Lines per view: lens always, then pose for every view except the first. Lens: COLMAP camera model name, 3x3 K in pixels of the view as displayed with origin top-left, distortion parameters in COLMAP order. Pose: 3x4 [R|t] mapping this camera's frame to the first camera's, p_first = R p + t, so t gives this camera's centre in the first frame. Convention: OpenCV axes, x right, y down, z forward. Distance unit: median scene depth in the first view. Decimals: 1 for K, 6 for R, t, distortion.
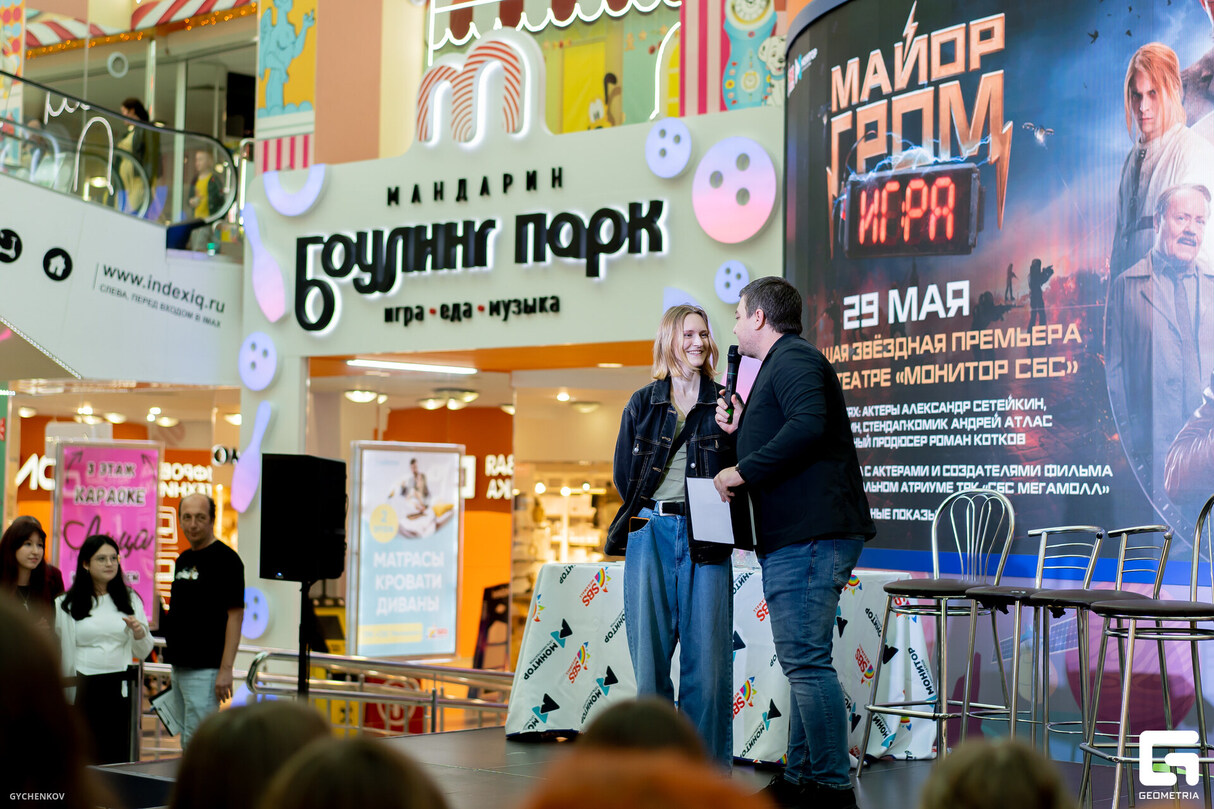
lens RADIAL K [[2182.0, 0, 624.1], [0, 2182.0, 329.8], [0, 0, 1]] dist [0.023065, 0.000000]
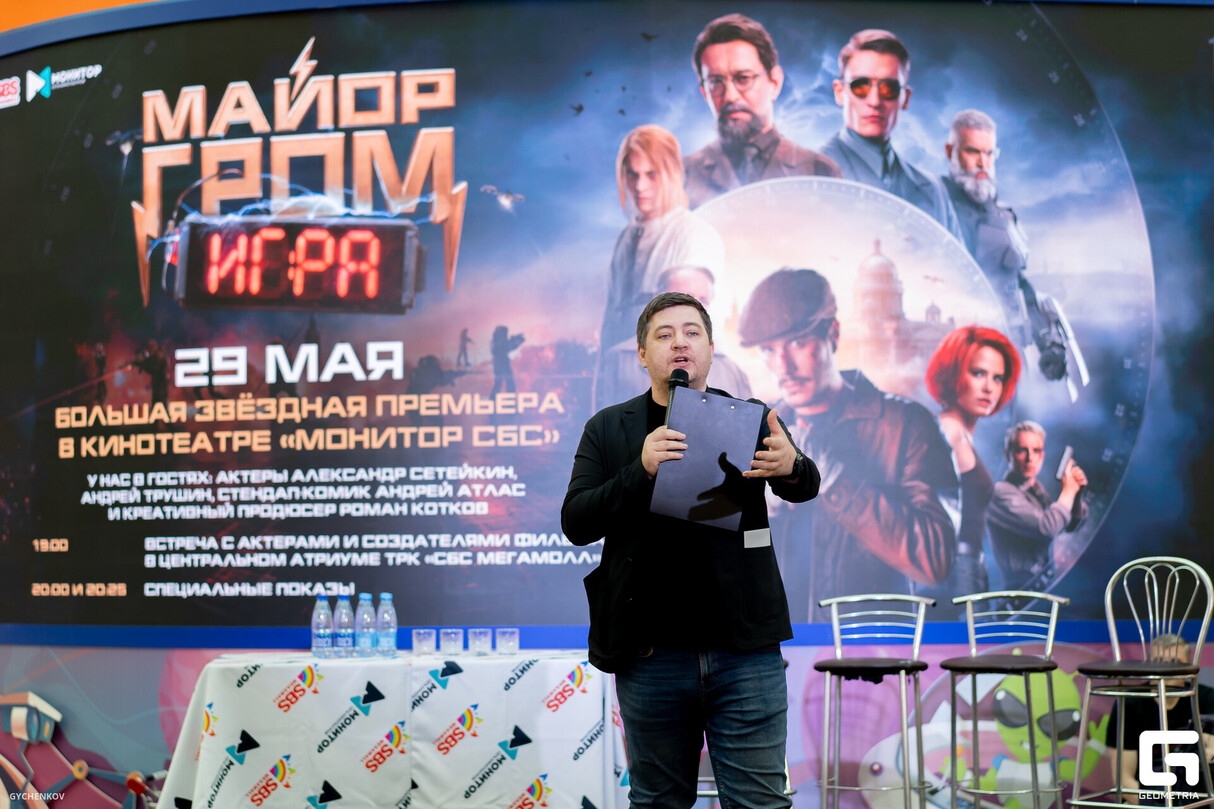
lens RADIAL K [[2042.3, 0, 585.1], [0, 2042.3, 428.2], [0, 0, 1]] dist [0.035289, 0.000000]
pose [[0.670527, 0.024310, 0.741486, -0.440846], [-0.037226, 0.999306, 0.000901, 0.010978], [-0.740950, -0.028207, 0.670967, 0.330854]]
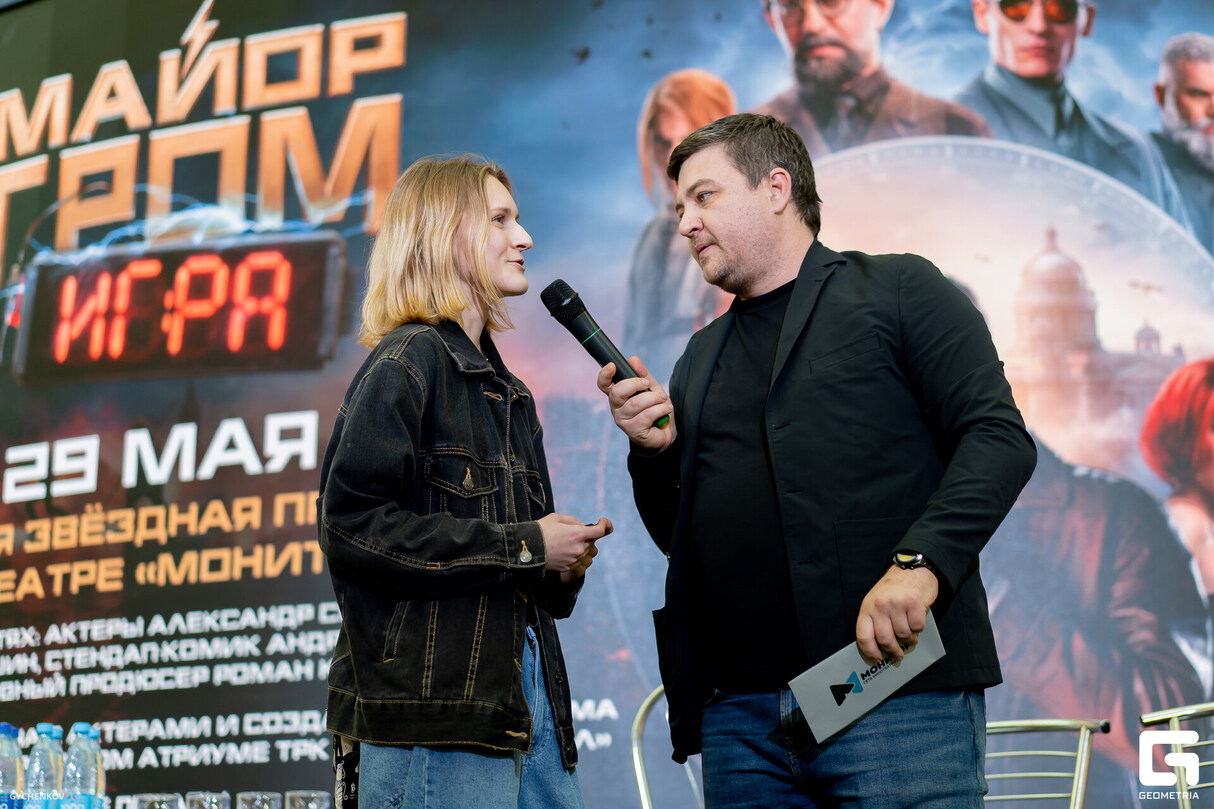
lens RADIAL K [[2112.3, 0, 671.9], [0, 2112.3, 357.5], [0, 0, 1]] dist [0.023275, 0.000000]
pose [[0.753687, 0.159650, 0.637548, -0.147654], [-0.029893, 0.977371, -0.209408, 0.082886], [-0.656553, 0.138770, 0.741404, 0.475225]]
